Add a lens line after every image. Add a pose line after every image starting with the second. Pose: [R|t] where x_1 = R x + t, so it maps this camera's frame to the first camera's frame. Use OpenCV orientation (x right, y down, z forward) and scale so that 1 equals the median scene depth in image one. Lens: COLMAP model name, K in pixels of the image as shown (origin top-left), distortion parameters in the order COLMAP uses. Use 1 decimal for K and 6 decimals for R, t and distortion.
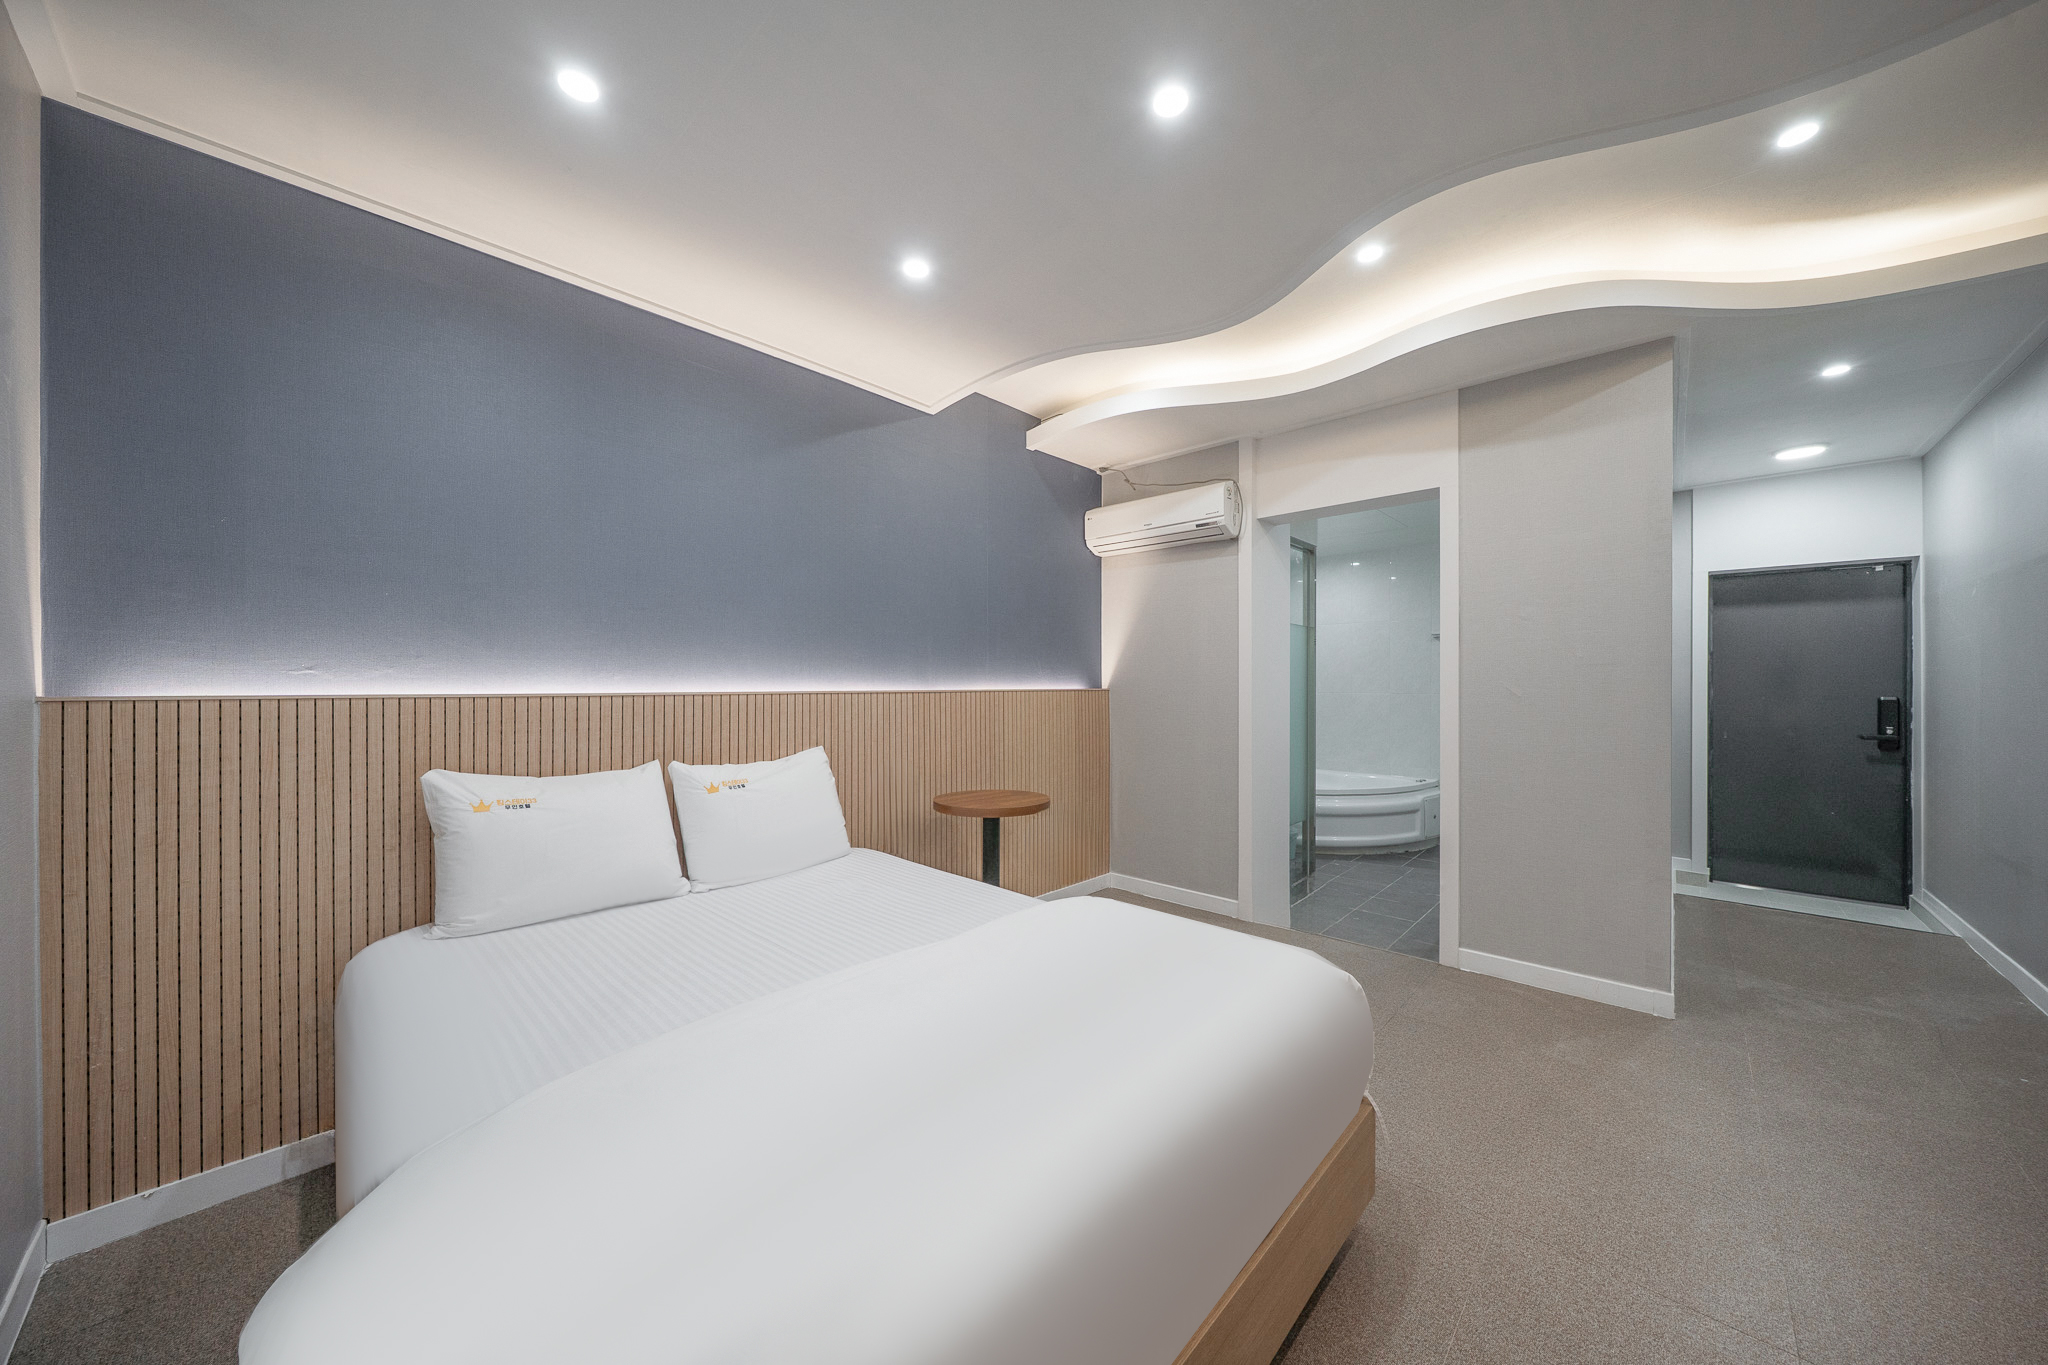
lens RADIAL K [[706.3, 0, 1030.8], [0, 706.3, 694.0], [0, 0, 1]] dist [-0.000797, -0.000039]
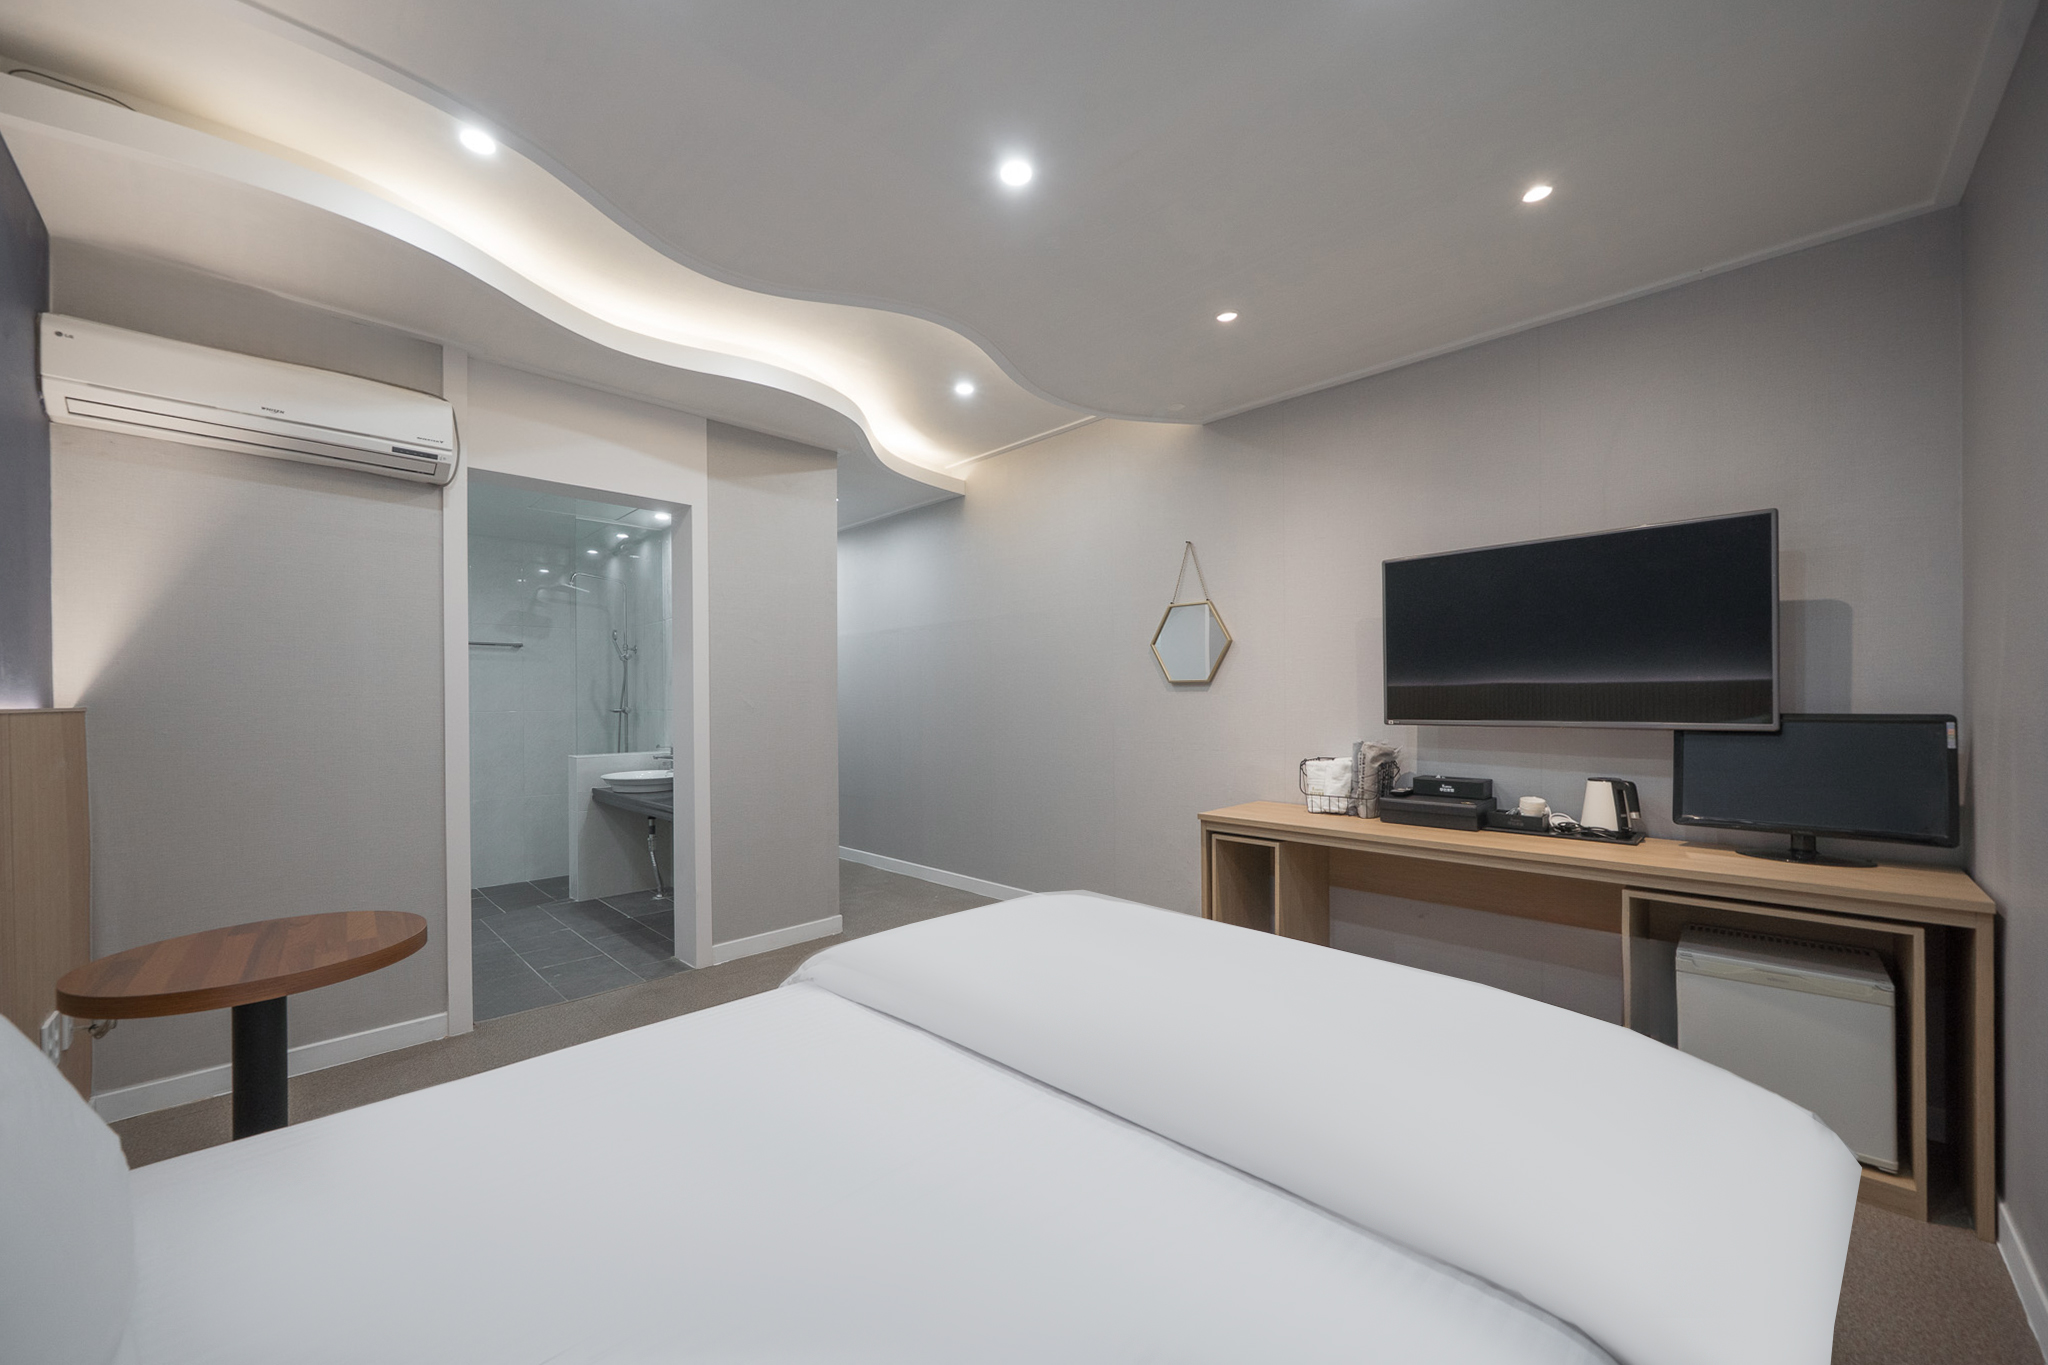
lens RADIAL K [[752.0, 0, 1031.6], [0, 752.0, 697.3], [0, 0, 1]] dist [0.000316, 0.000028]
pose [[0.020859, -0.001041, 0.999782, -0.508453], [0.022314, 0.999751, 0.000575, -0.002600], [-0.999533, 0.022297, 0.020877, 0.492194]]
